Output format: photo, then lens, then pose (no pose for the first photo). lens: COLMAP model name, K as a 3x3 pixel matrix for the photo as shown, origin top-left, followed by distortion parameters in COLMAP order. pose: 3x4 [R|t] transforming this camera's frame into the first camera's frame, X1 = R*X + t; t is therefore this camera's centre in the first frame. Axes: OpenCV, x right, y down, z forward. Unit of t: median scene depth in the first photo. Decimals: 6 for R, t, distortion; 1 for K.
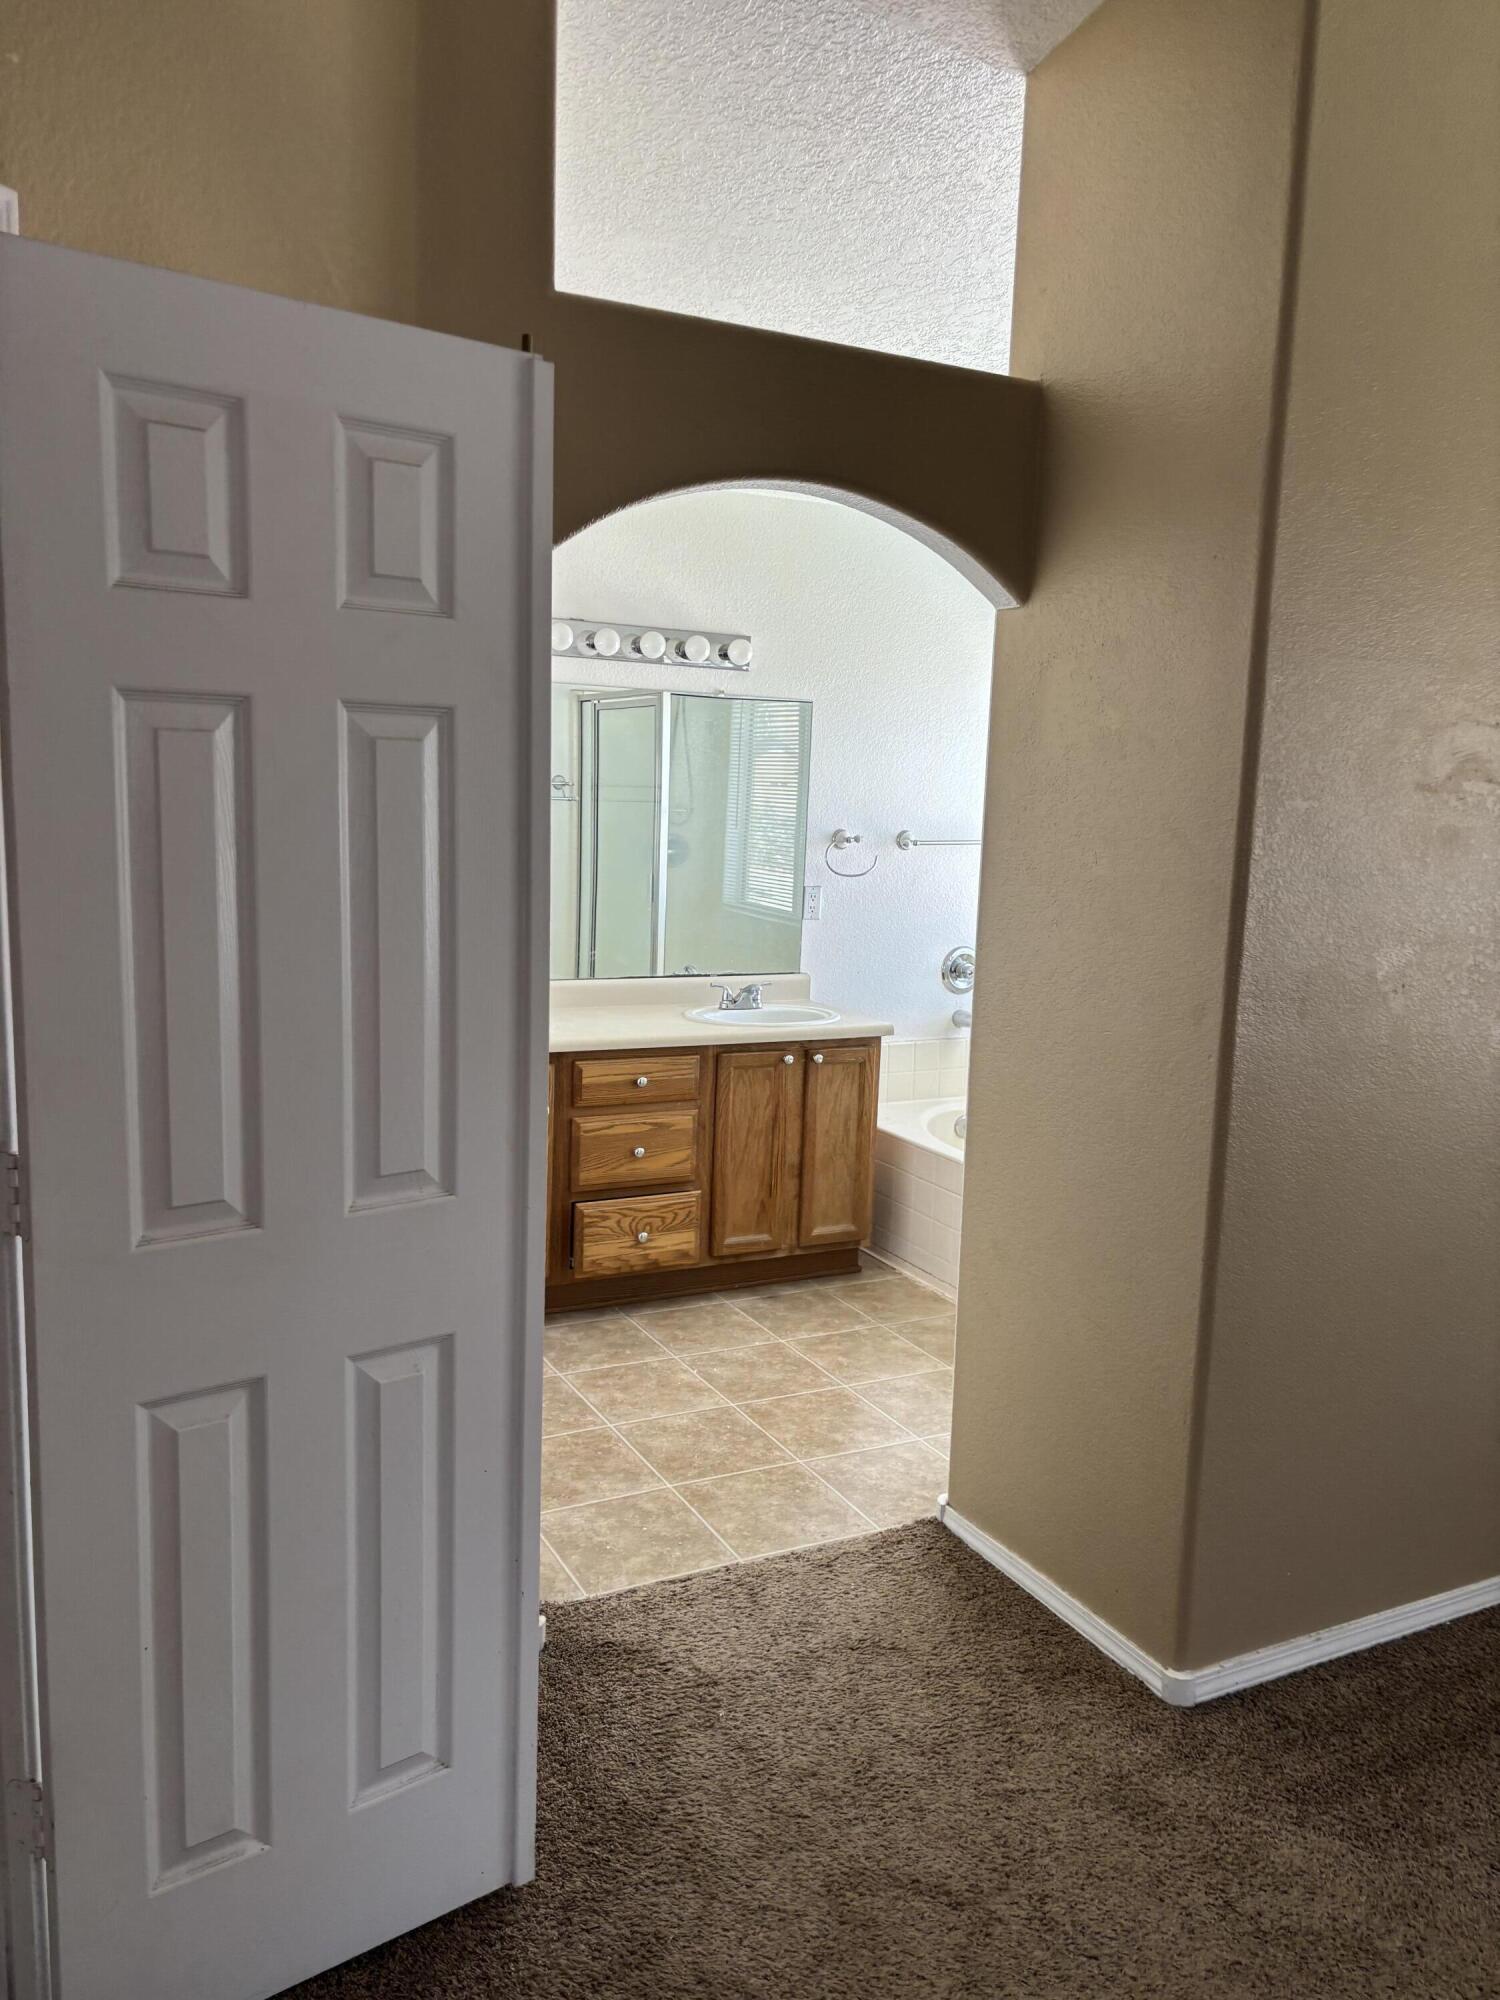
lens RADIAL K [[1500.9, 0, 745.0], [0, 1500.9, 1000.8], [0, 0, 1]] dist [0.053513, -0.052882]
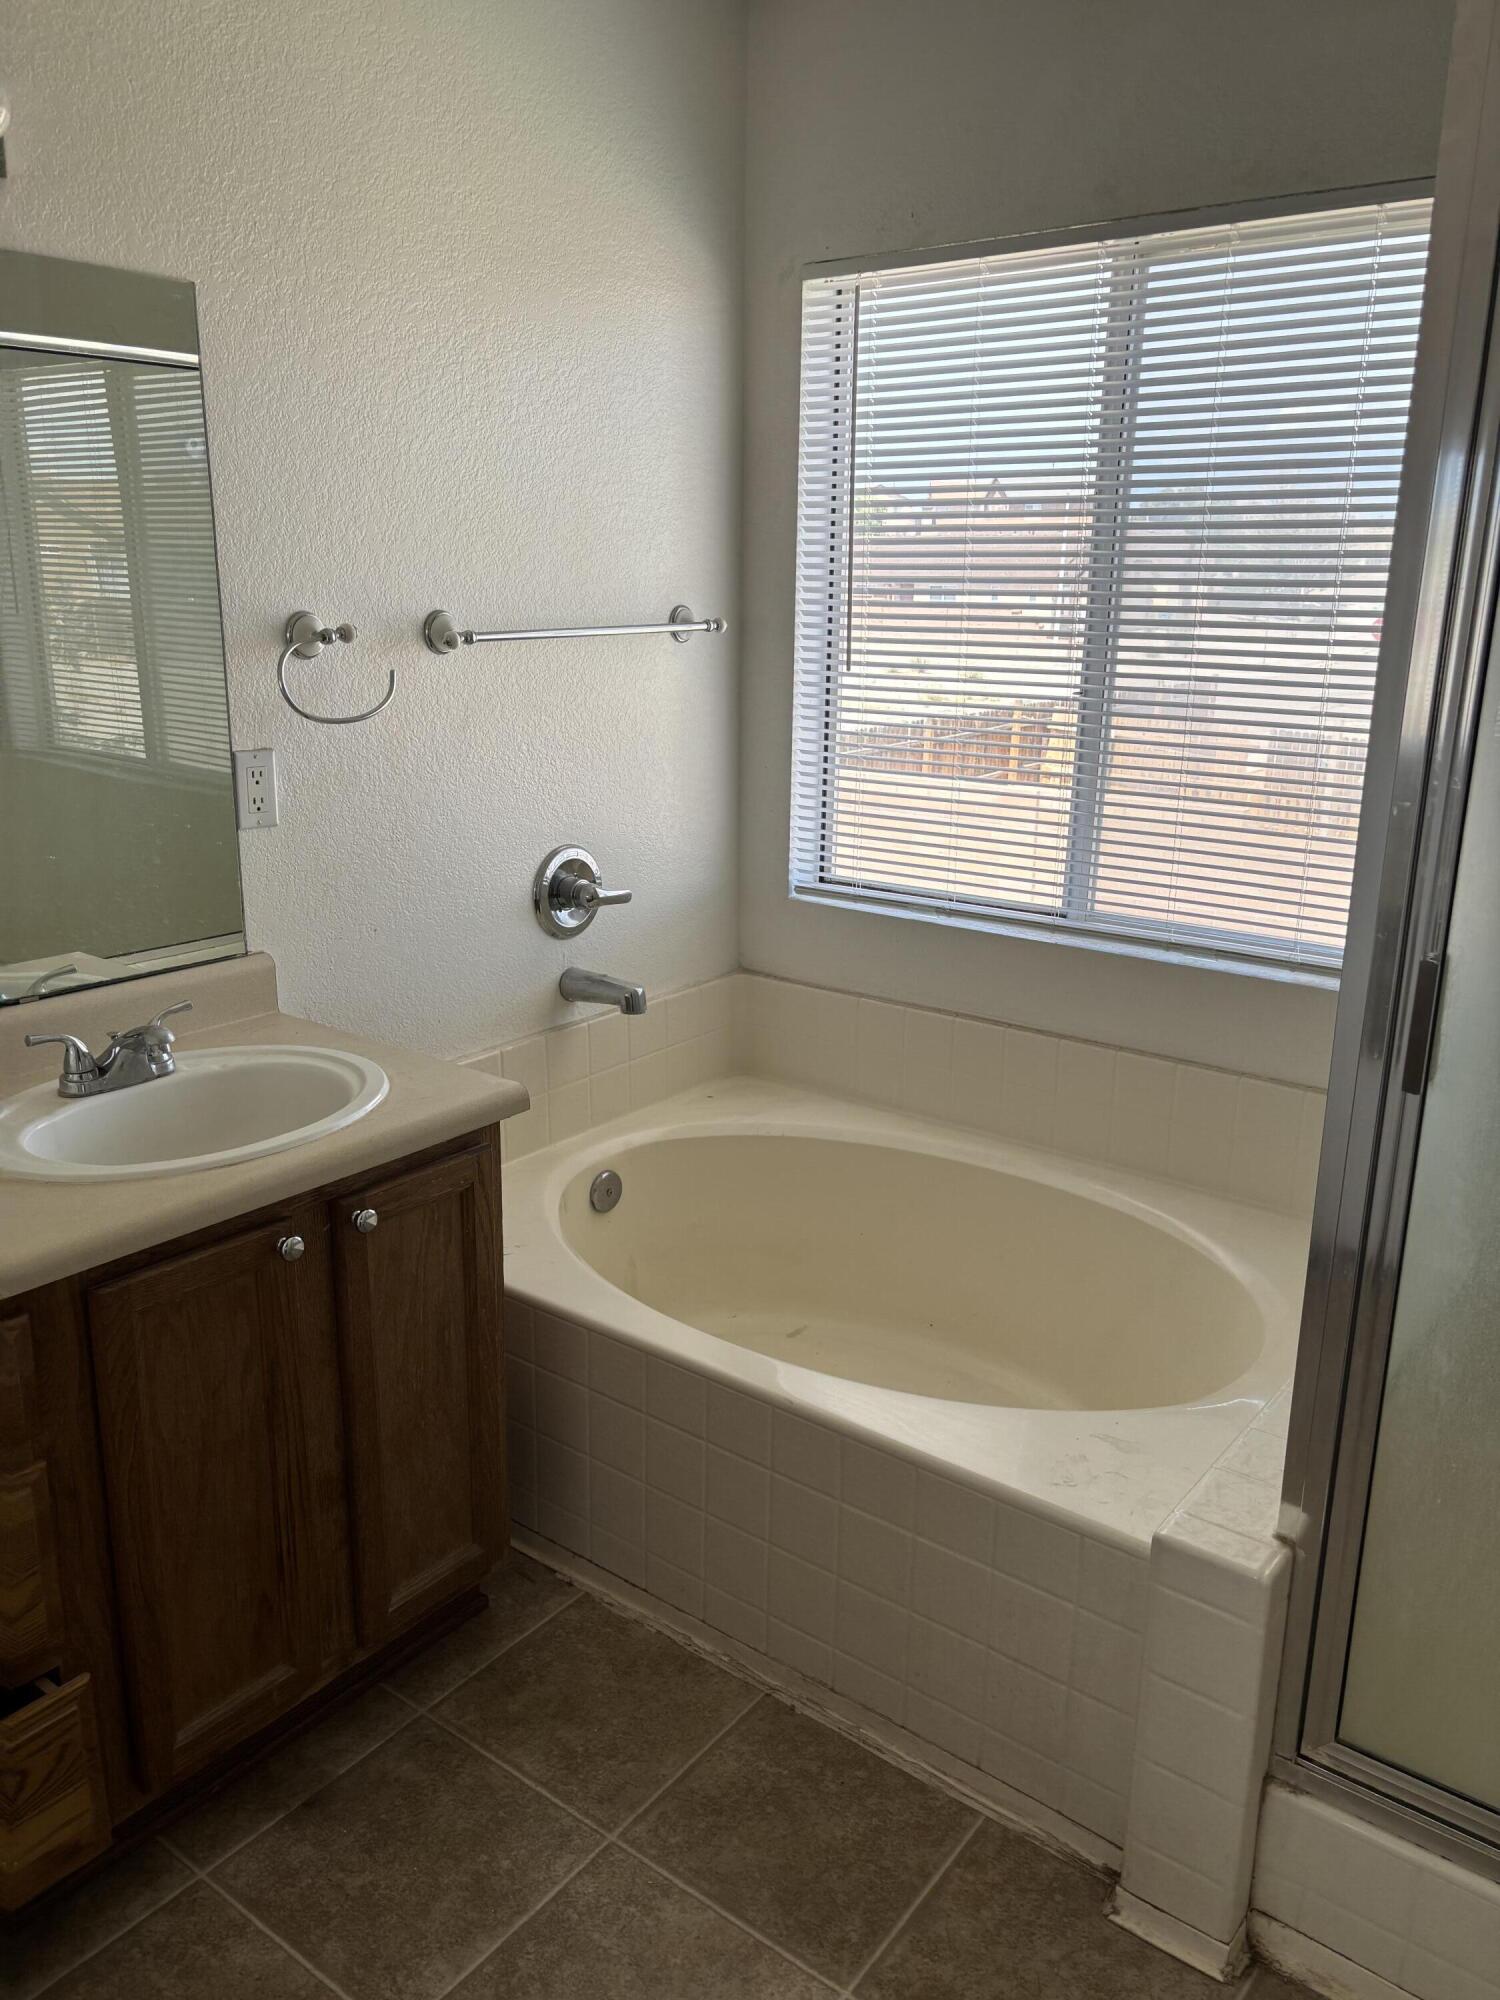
lens RADIAL K [[1500.9, 0, 754.2], [0, 1500.9, 1018.9], [0, 0, 1]] dist [0.053513, -0.052882]
pose [[0.906685, -0.140582, 0.397692, -0.007855], [0.078036, 0.982457, 0.169380, -0.069290], [-0.414527, -0.122540, 0.901749, 0.597825]]
